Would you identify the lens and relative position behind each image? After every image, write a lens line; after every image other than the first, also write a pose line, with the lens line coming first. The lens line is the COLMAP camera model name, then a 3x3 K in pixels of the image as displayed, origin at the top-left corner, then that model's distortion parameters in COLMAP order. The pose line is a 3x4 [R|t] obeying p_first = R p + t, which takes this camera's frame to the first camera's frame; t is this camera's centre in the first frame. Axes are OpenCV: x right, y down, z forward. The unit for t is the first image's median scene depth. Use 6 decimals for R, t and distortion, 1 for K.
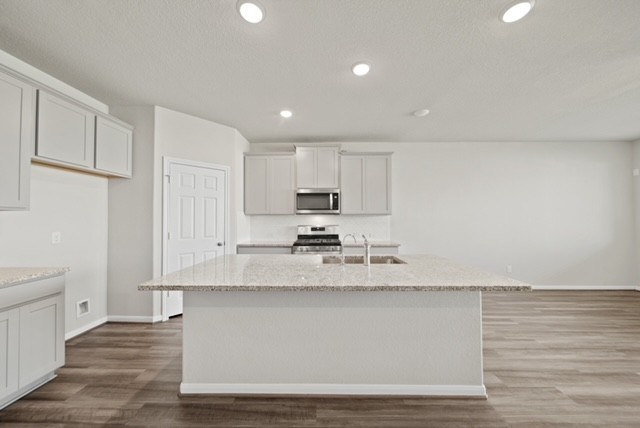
lens RADIAL K [[225.3, 0, 322.5], [0, 225.3, 214.6], [0, 0, 1]] dist [-0.001221, -0.000017]
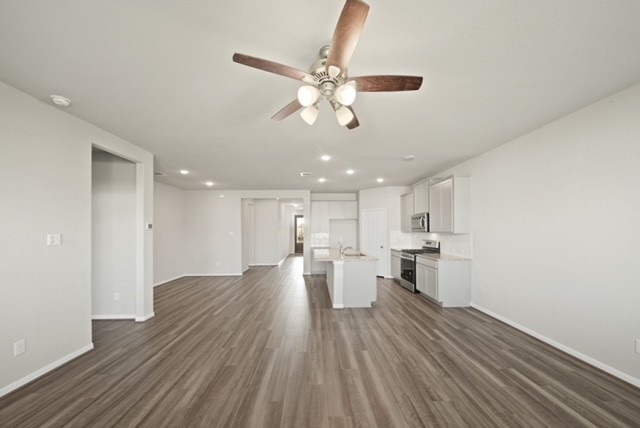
lens RADIAL K [[228.9, 0, 320.6], [0, 228.9, 229.9], [0, 0, 1]] dist [-0.000315, -0.000011]
pose [[0.041513, -0.005702, -0.999122, 1.435283], [0.022565, 0.999734, -0.004768, -0.022538], [0.998883, -0.022347, 0.041631, 0.341630]]
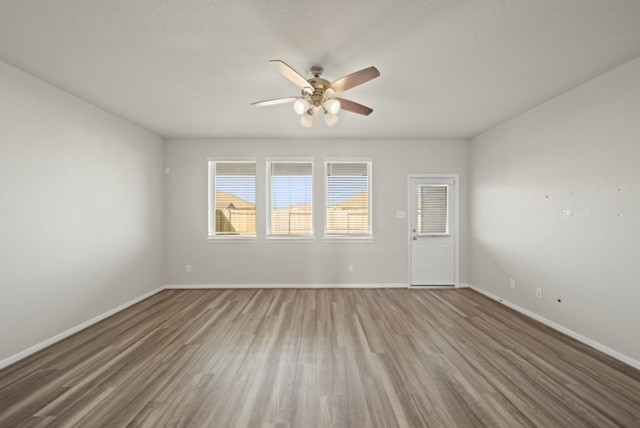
lens RADIAL K [[225.3, 0, 322.5], [0, 225.3, 214.6], [0, 0, 1]] dist [-0.001221, -0.000017]
pose [[-0.032423, -0.002592, 0.999471, 0.413883], [-0.015174, 0.999883, 0.002101, -0.007982], [-0.999359, -0.015098, -0.032459, 0.378463]]
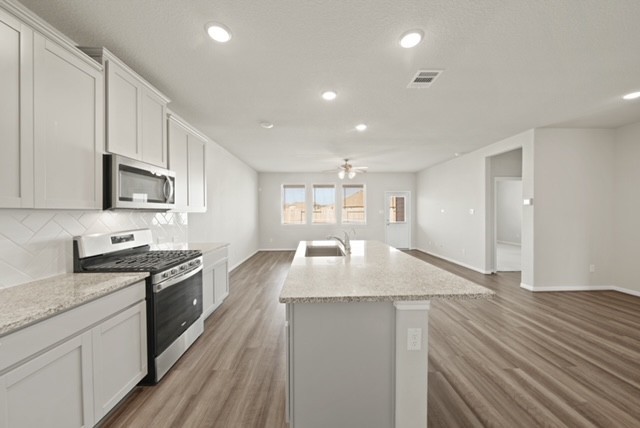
lens RADIAL K [[225.3, 0, 322.5], [0, 225.3, 214.6], [0, 0, 1]] dist [-0.001221, -0.000017]
pose [[-0.055113, -0.011533, 0.998413, -0.616333], [-0.011866, 0.999870, 0.010895, -0.003528], [-0.998410, -0.011247, -0.055243, 0.637438]]
